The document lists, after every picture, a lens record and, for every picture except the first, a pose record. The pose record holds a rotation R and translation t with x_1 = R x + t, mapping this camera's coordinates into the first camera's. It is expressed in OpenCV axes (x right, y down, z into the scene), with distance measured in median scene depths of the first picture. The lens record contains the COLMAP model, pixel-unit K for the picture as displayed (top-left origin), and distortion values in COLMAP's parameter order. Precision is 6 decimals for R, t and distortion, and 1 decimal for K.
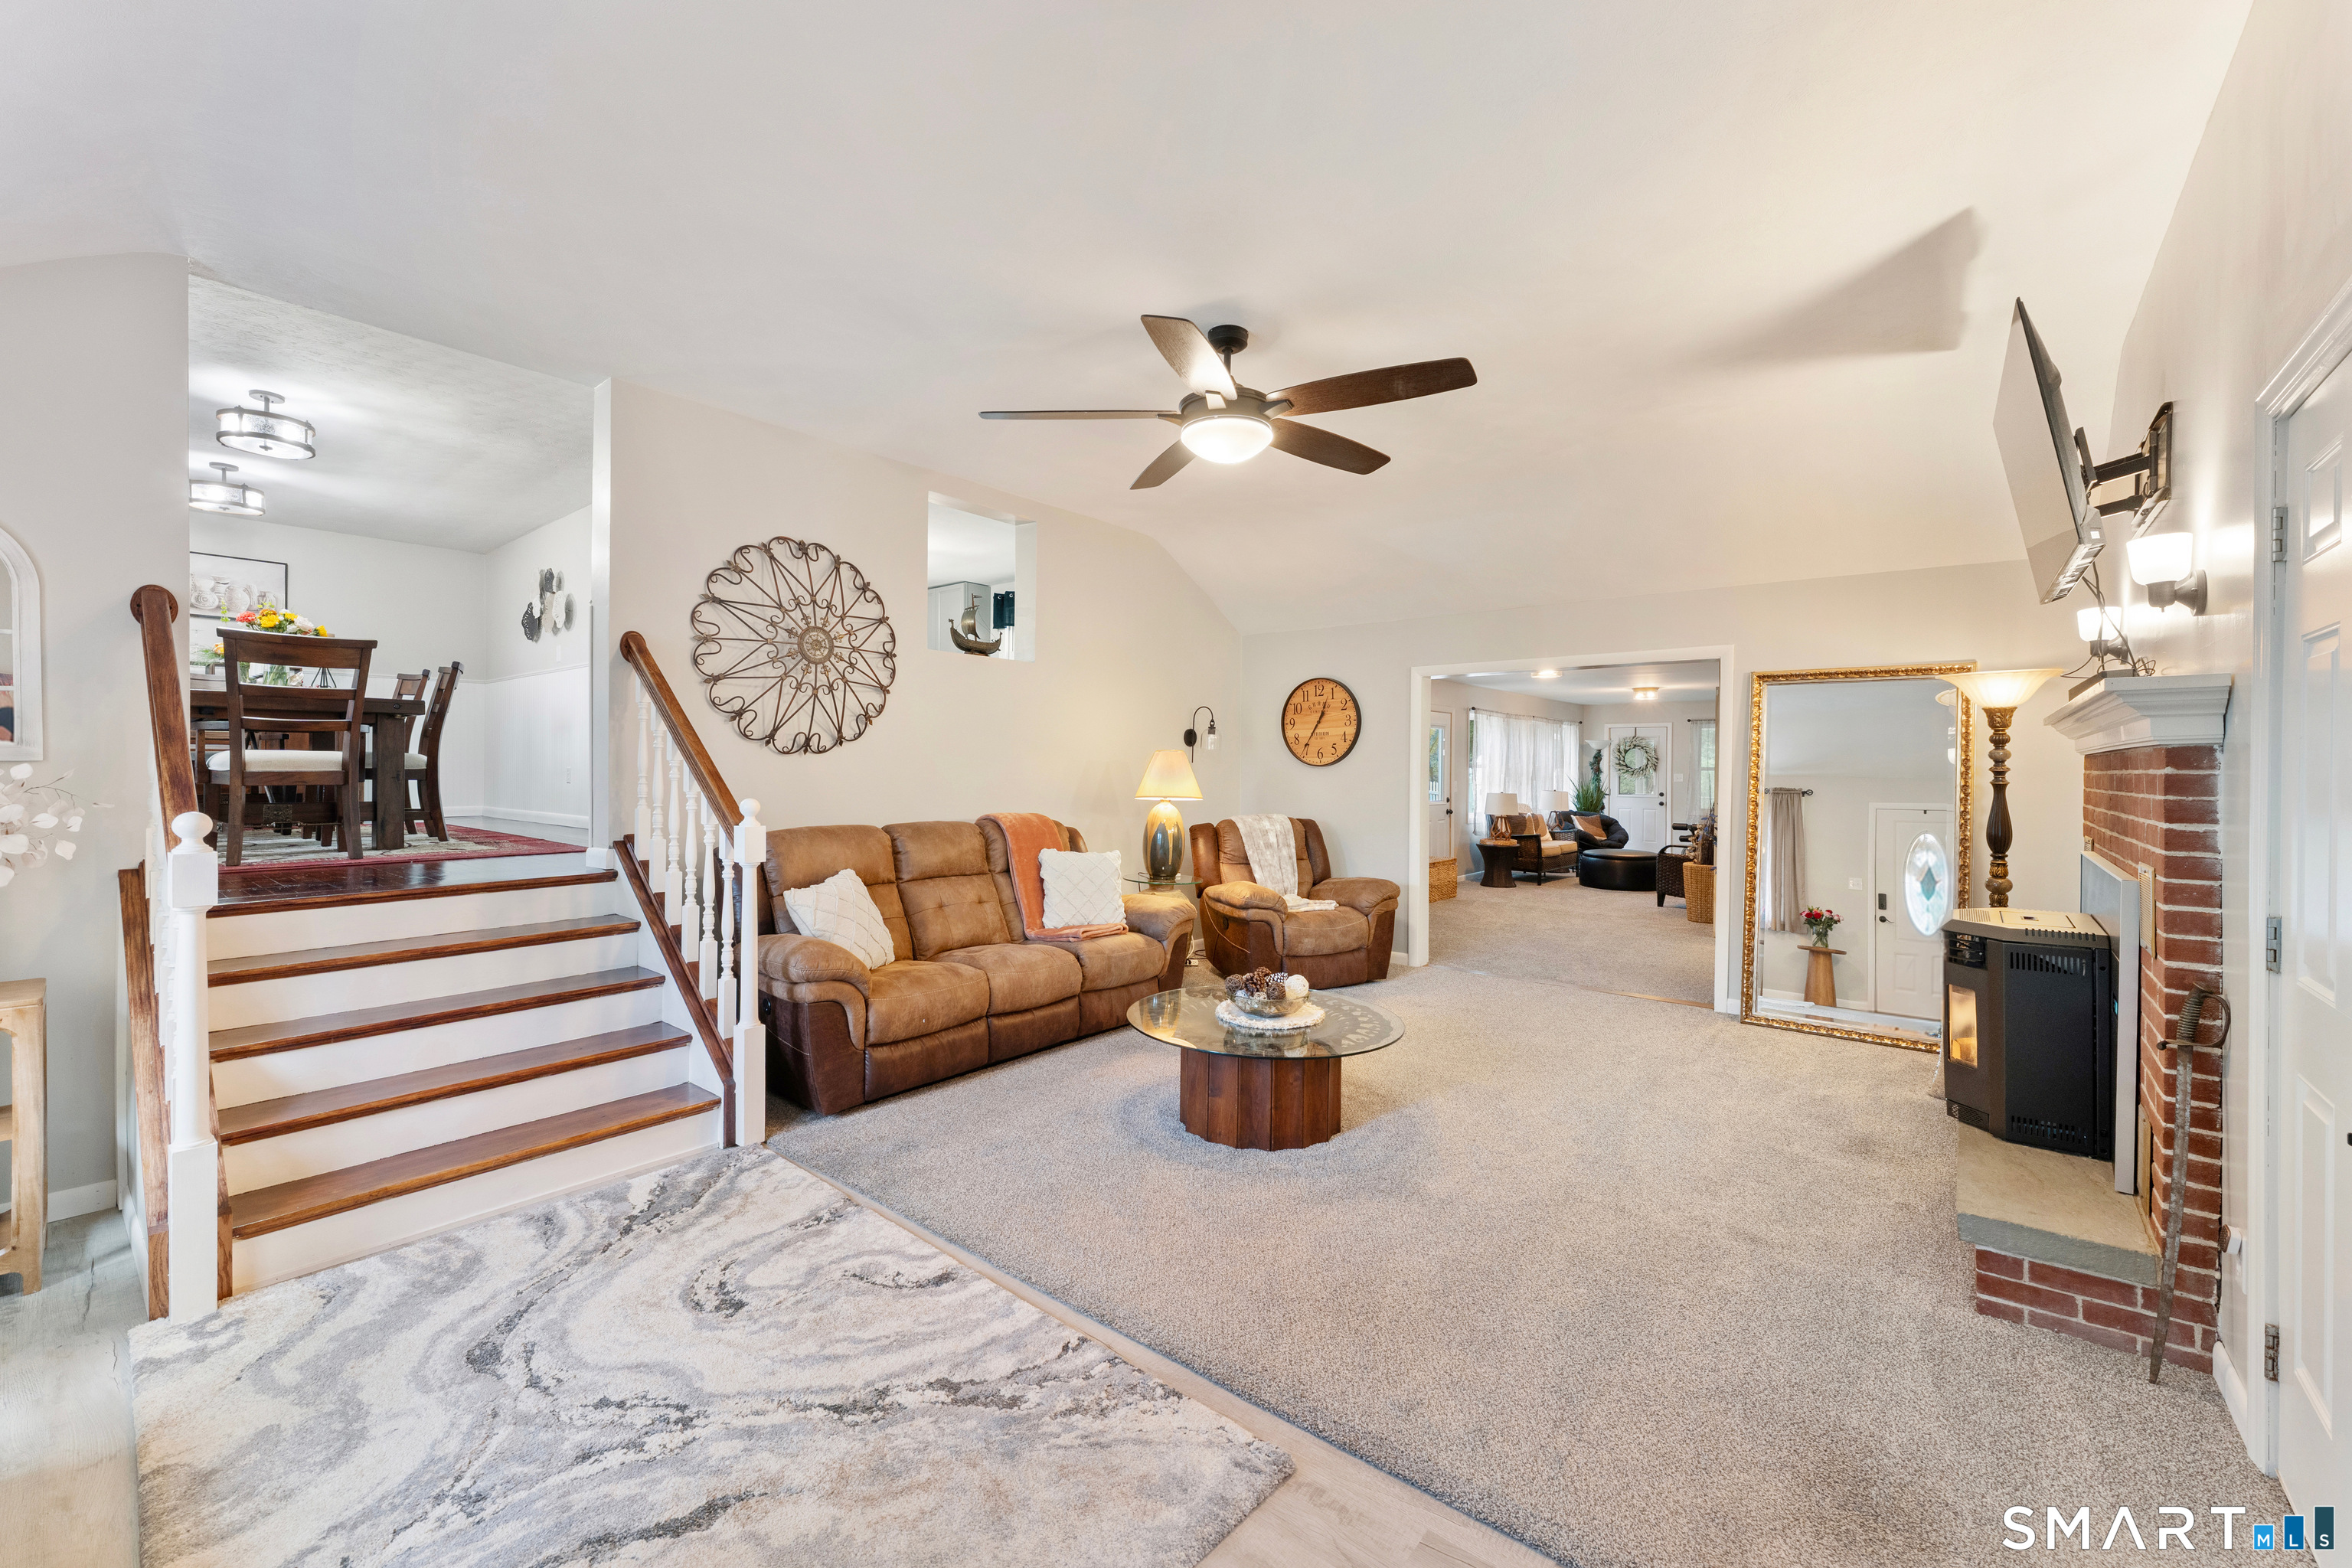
lens RADIAL K [[932.7, 0, 1179.4], [0, 932.7, 774.1], [0, 0, 1]] dist [0.001720, -0.000332]
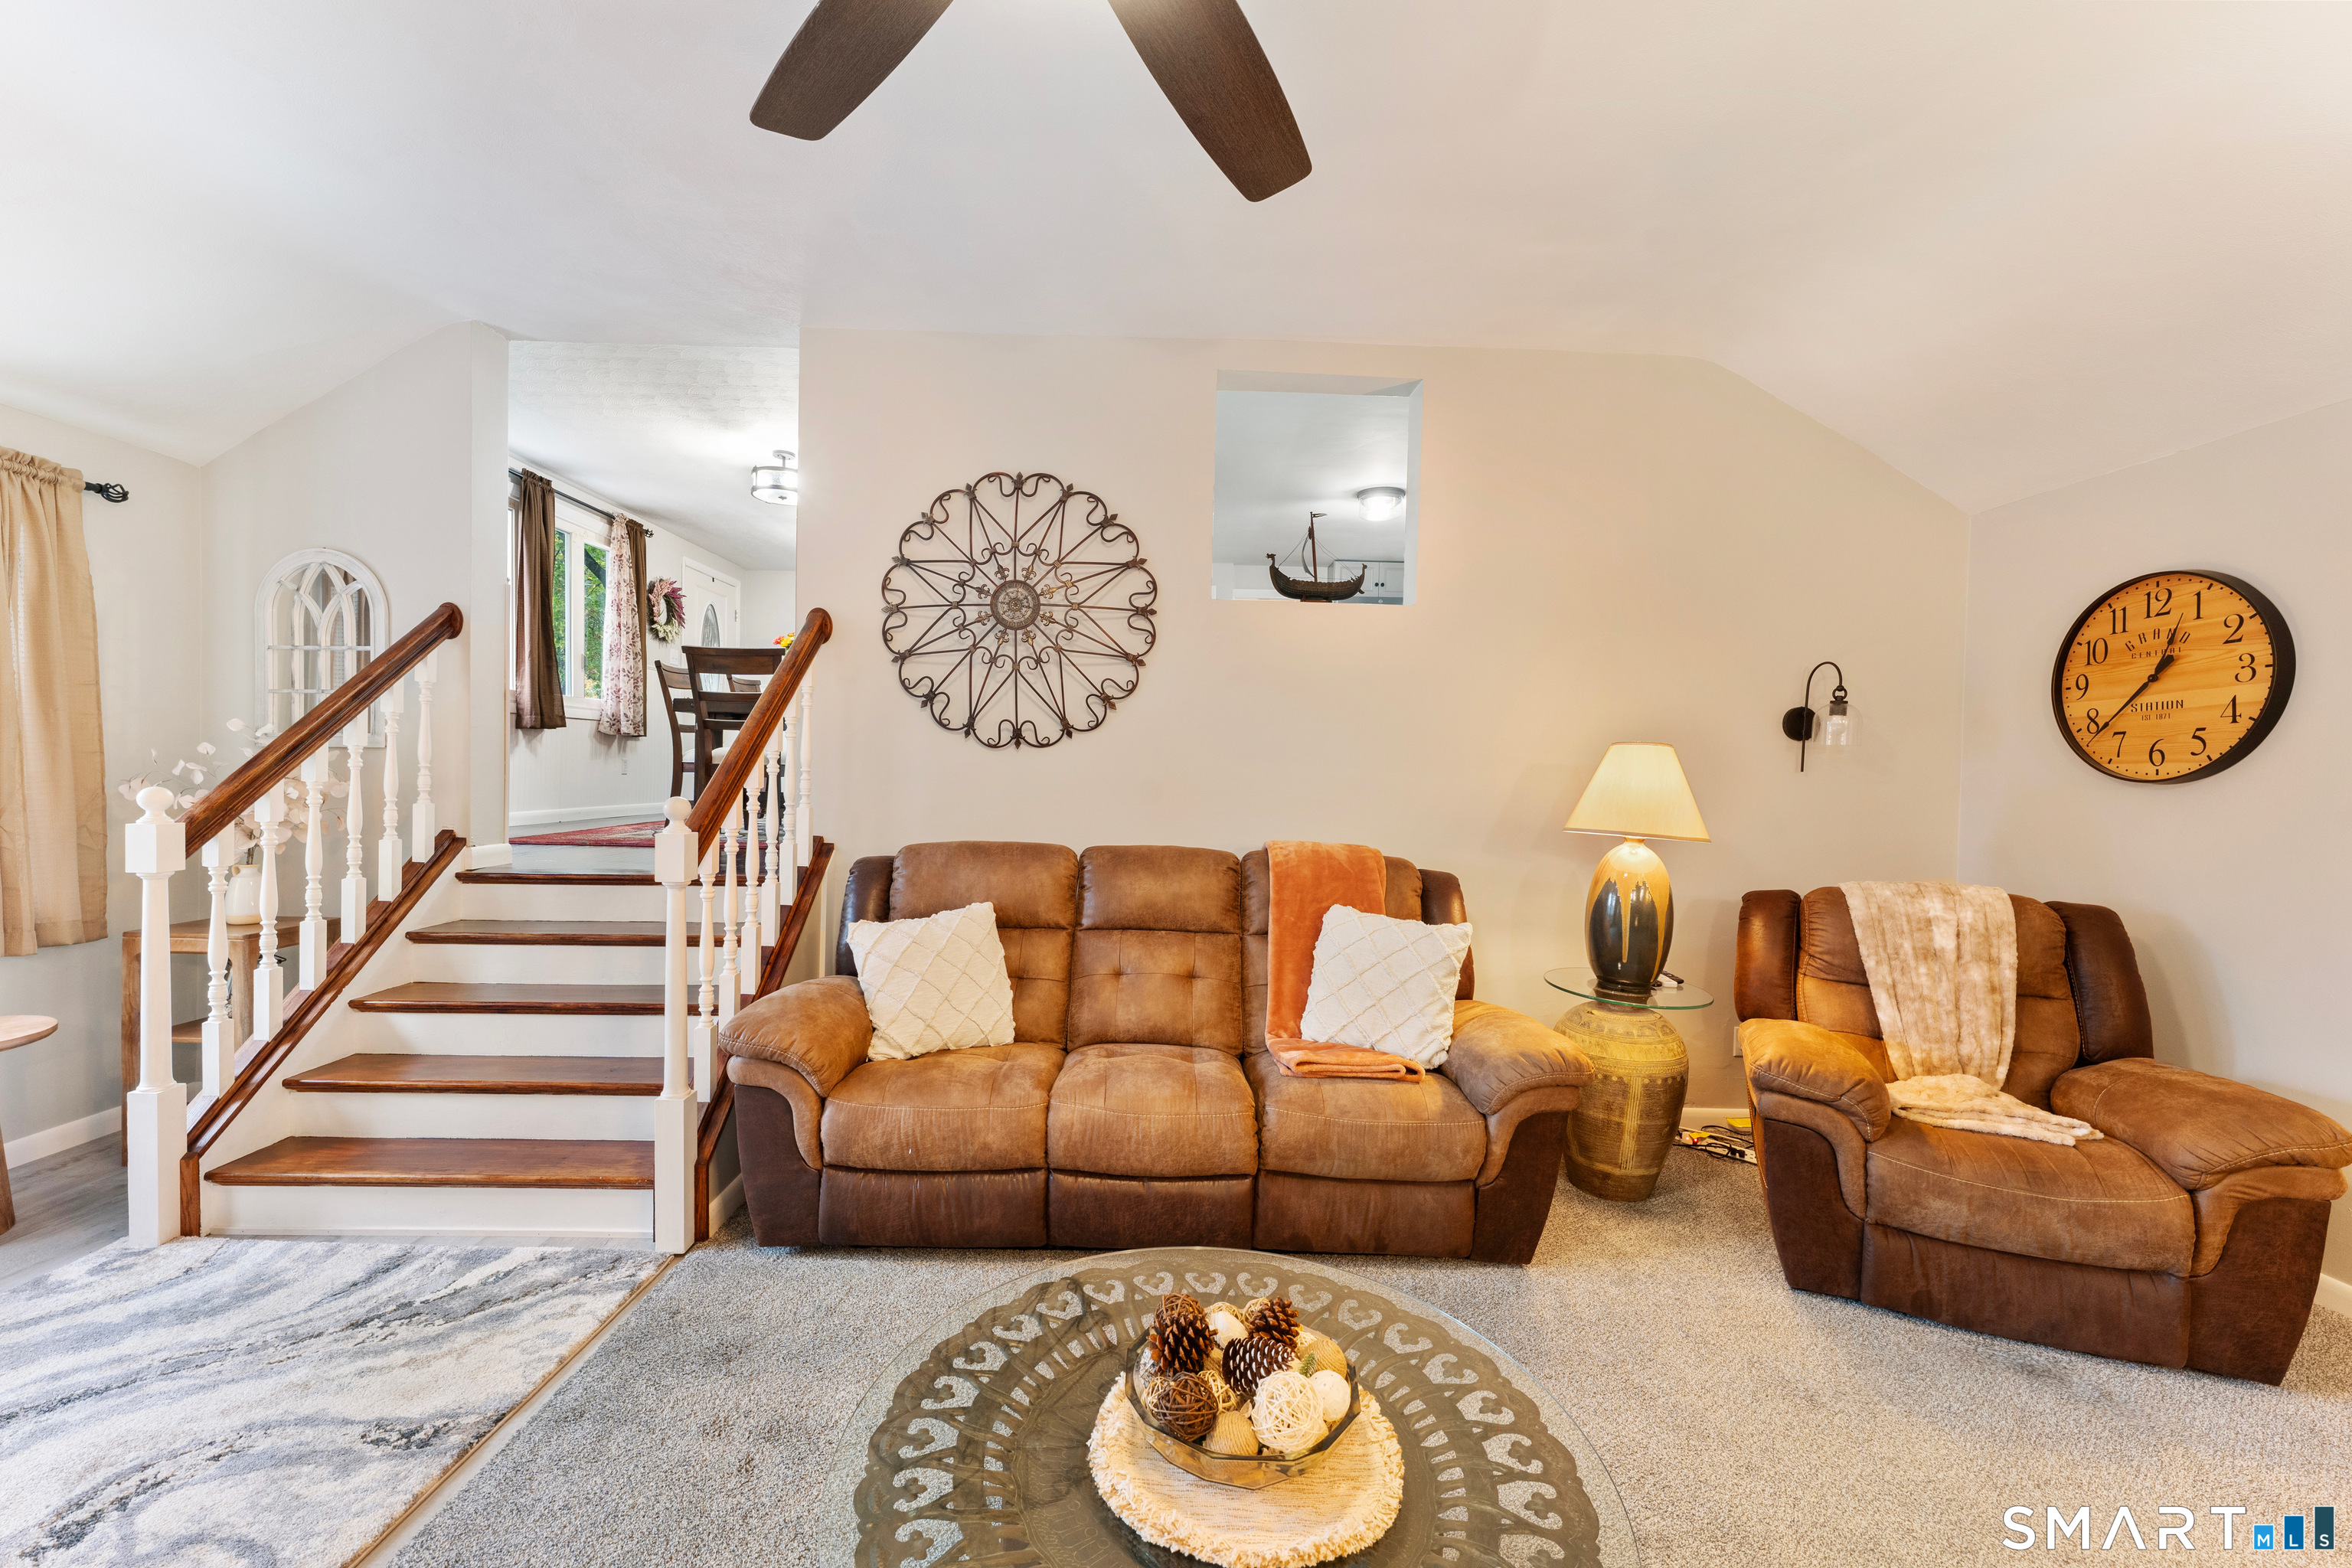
lens RADIAL K [[932.7, 0, 1173.7], [0, 932.7, 795.9], [0, 0, 1]] dist [0.001720, -0.000332]
pose [[0.653131, 0.029674, -0.756663, 0.272029], [-0.024765, 0.999534, 0.017822, 0.001209], [0.756840, 0.007099, 0.653562, 0.586985]]
